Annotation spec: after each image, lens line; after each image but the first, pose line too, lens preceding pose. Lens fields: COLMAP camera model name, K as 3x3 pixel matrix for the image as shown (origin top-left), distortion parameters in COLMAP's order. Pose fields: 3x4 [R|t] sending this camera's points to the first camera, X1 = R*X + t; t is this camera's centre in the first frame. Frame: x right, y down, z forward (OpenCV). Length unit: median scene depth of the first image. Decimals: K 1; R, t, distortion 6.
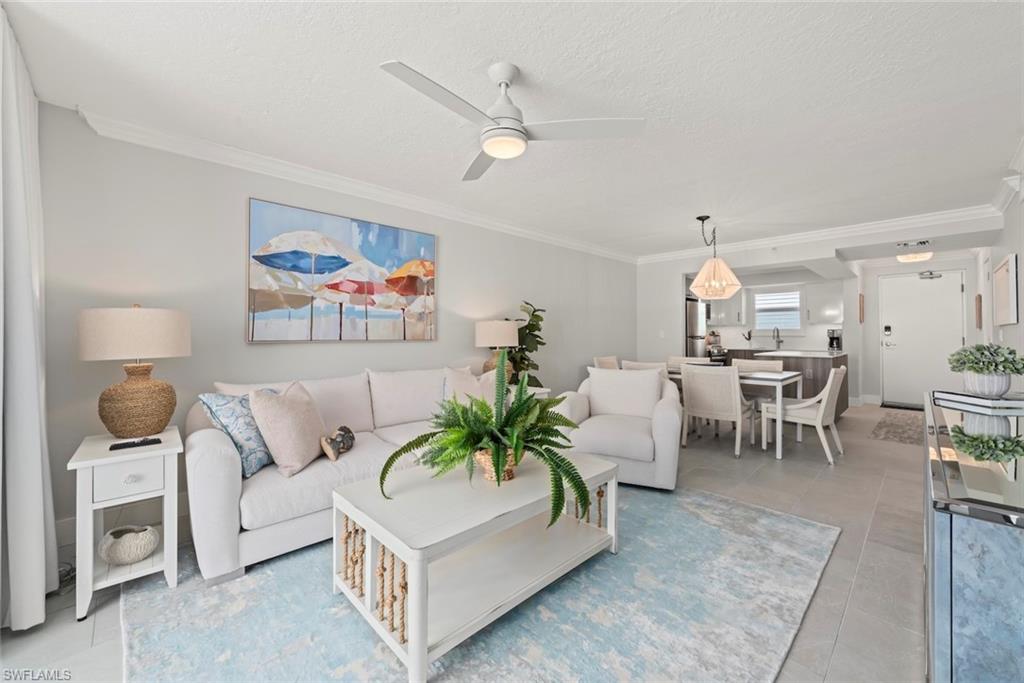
lens RADIAL K [[395.1, 0, 516.9], [0, 395.1, 332.7], [0, 0, 1]] dist [-0.004474, 0.001924]
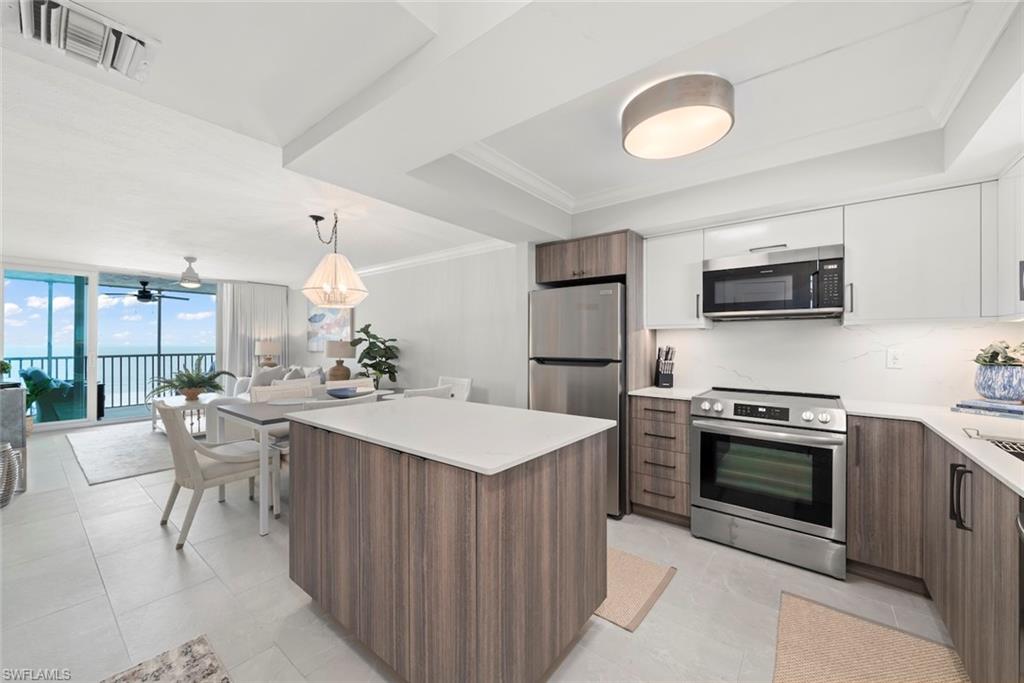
lens RADIAL K [[395.1, 0, 512.5], [0, 395.1, 341.3], [0, 0, 1]] dist [-0.004474, 0.001924]
pose [[0.123196, -0.003992, -0.992374, 1.790787], [0.006038, 0.999976, -0.003273, -0.022417], [0.992364, -0.005589, 0.123217, 1.722009]]
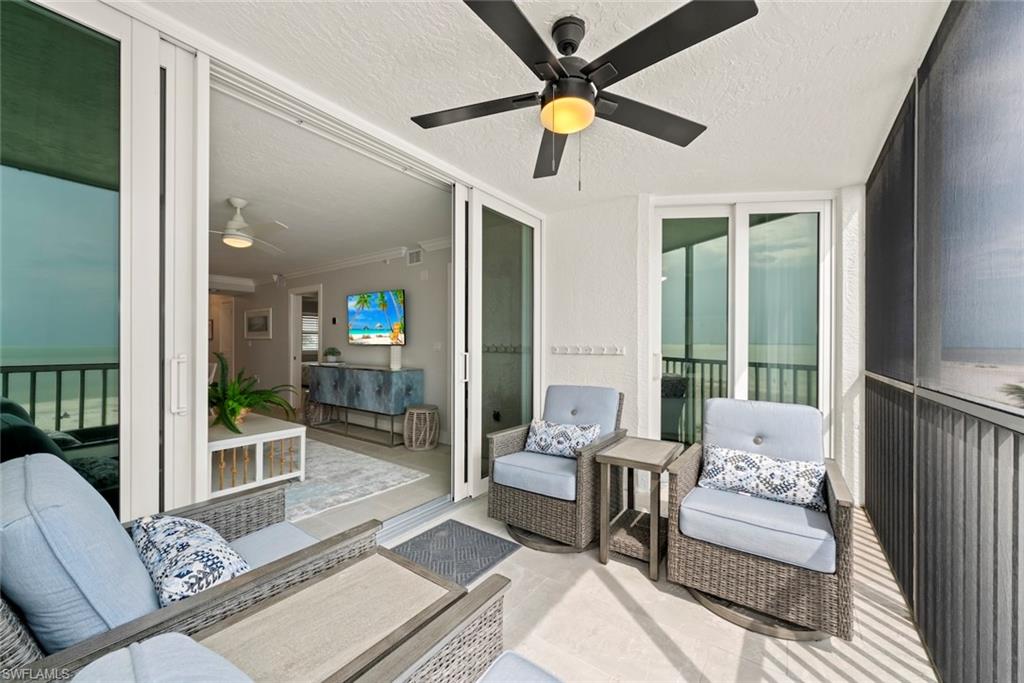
lens RADIAL K [[395.1, 0, 514.5], [0, 395.1, 342.1], [0, 0, 1]] dist [-0.004474, 0.001924]
pose [[-0.177054, 0.006115, 0.984182, -1.195256], [-0.011236, 0.999903, -0.008234, -0.004334], [-0.984137, -0.012516, -0.176968, 0.036629]]
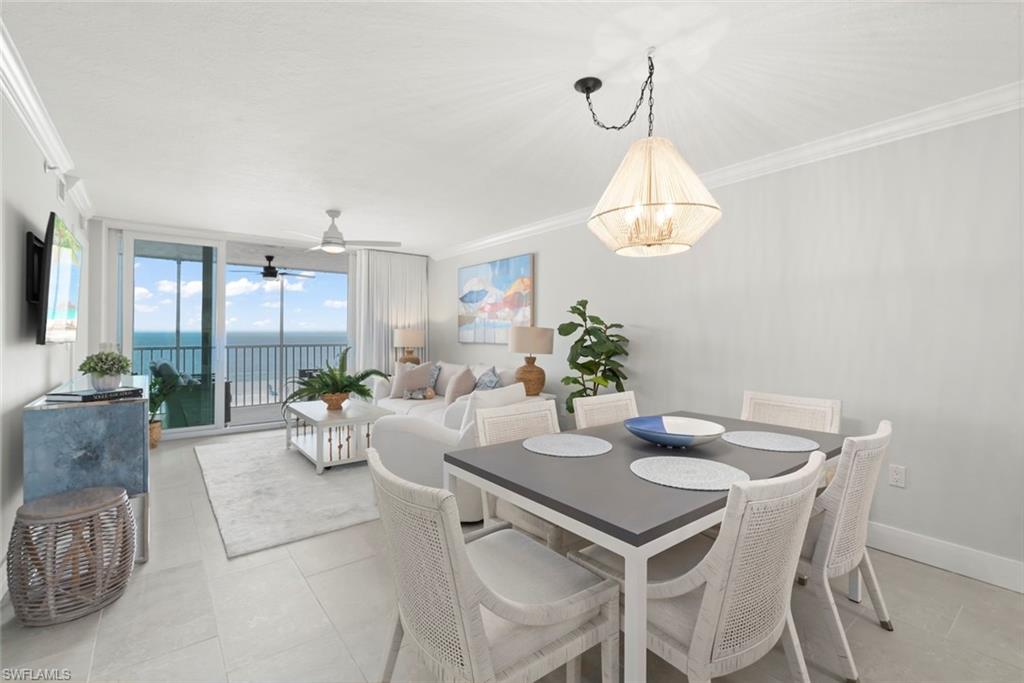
lens RADIAL K [[448.1, 0, 508.2], [0, 448.1, 333.0], [0, 0, 1]] dist [0.000214, 0.001890]
pose [[-0.109874, -0.001499, -0.993944, 1.270740], [0.002240, 0.999996, -0.001756, -0.016129], [0.993943, -0.002420, -0.109870, 1.257807]]
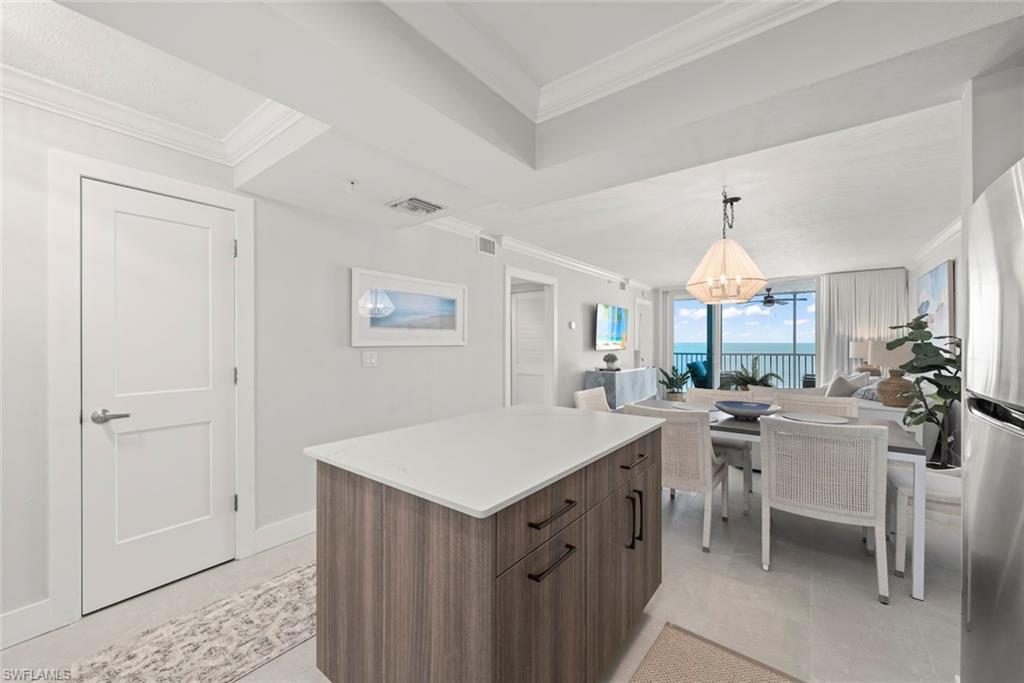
lens RADIAL K [[395.1, 0, 510.3], [0, 395.1, 344.3], [0, 0, 1]] dist [-0.004474, 0.001924]
pose [[-0.990857, 0.002606, -0.134891, 1.281585], [0.002839, 0.999995, -0.001535, -0.027136], [0.134887, -0.001904, -0.990859, 2.205214]]
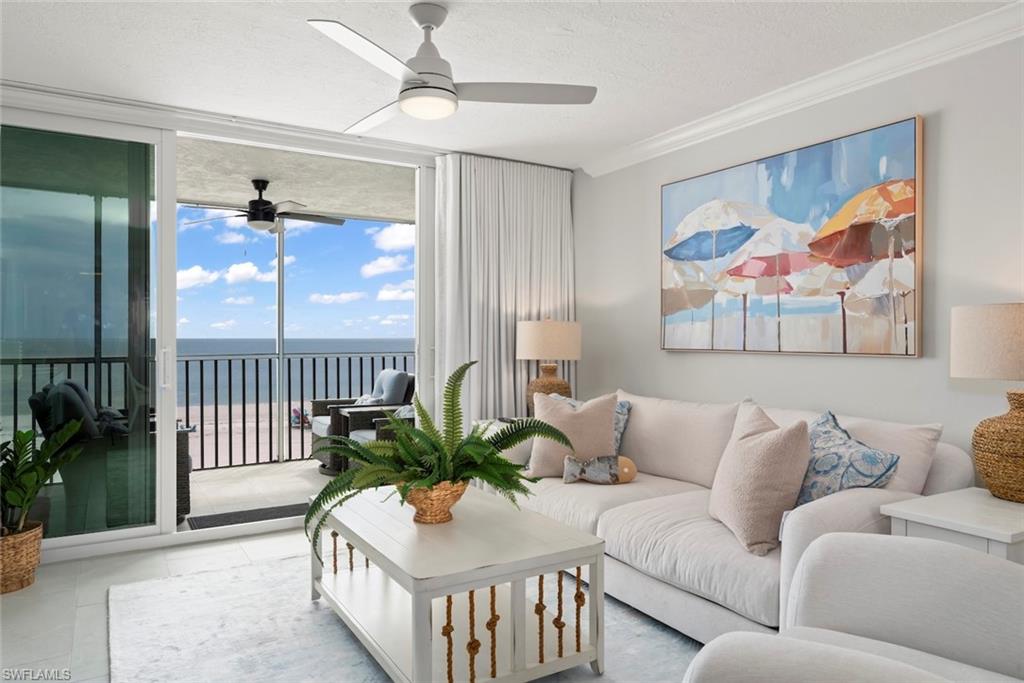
lens RADIAL K [[667.9, 0, 510.6], [0, 667.9, 344.5], [0, 0, 1]] dist [-0.001737, 0.004697]
pose [[-0.224791, 0.011119, -0.974344, 0.720012], [0.004376, 0.999936, 0.010402, -0.004548], [0.974397, -0.001925, -0.224826, 0.849362]]
